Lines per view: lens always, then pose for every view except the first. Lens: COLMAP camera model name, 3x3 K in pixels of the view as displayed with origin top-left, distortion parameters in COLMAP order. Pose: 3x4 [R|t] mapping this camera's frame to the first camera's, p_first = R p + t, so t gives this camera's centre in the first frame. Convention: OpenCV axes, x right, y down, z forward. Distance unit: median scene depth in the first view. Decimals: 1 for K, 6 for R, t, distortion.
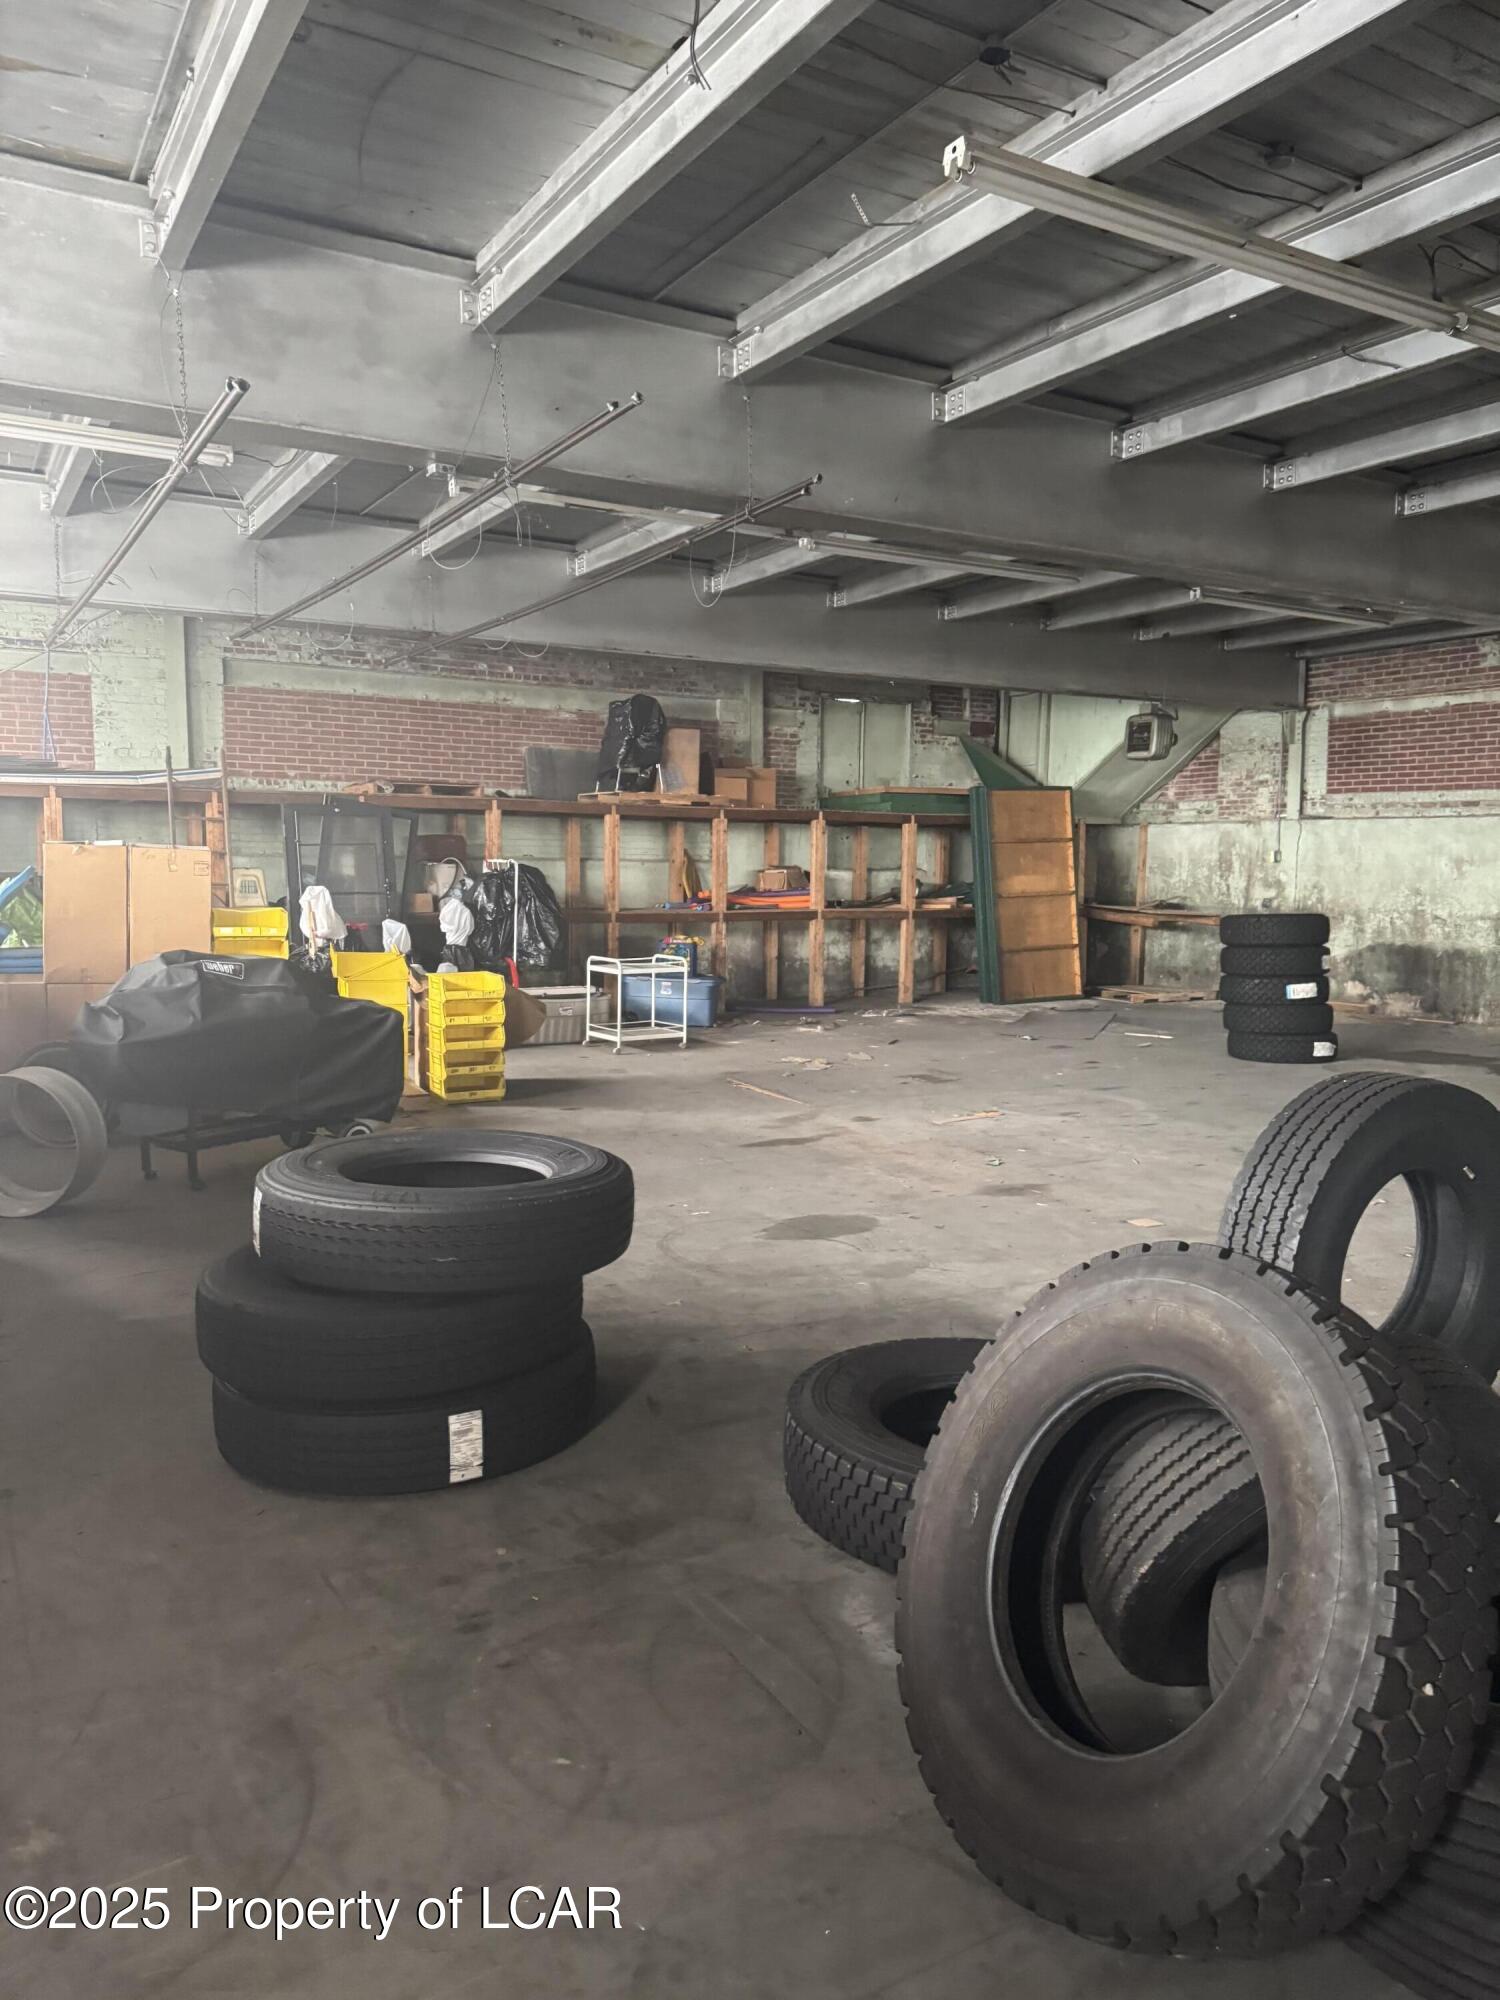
lens RADIAL K [[1410.6, 0, 751.0], [0, 1410.6, 1011.2], [0, 0, 1]] dist [0.024423, -0.009383]
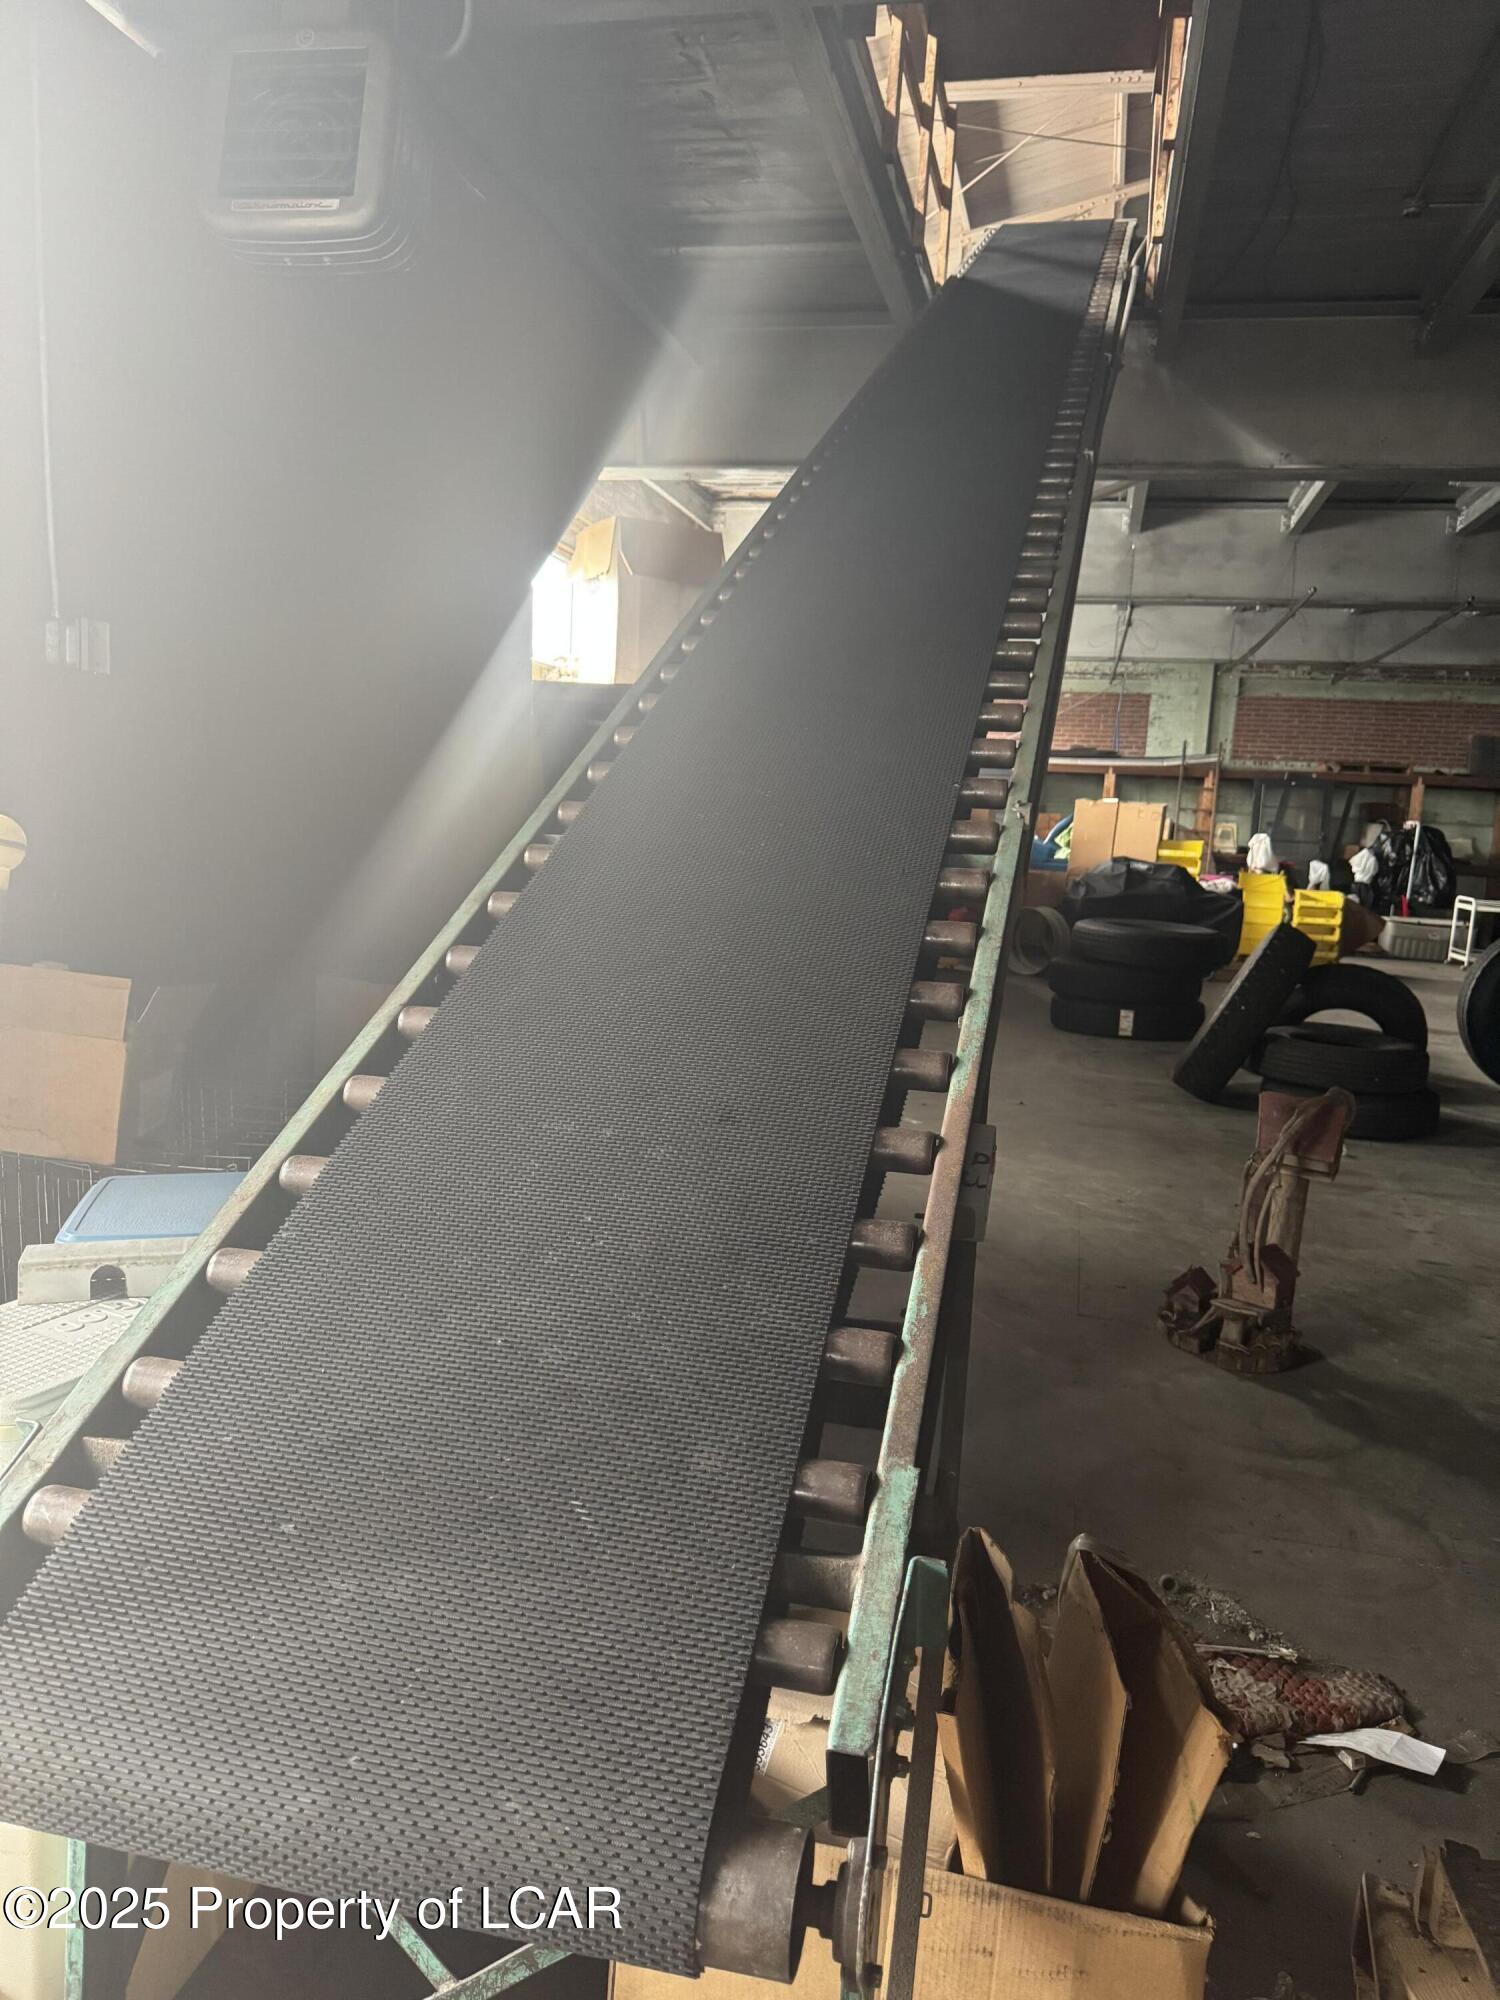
lens RADIAL K [[1410.6, 0, 749.0], [0, 1410.6, 1001.8], [0, 0, 1]] dist [0.024423, -0.009383]
pose [[0.720394, 0.122132, -0.682727, 0.318952], [-0.112474, 0.991916, 0.058763, 0.054885], [0.684384, 0.034456, 0.728307, -0.415822]]
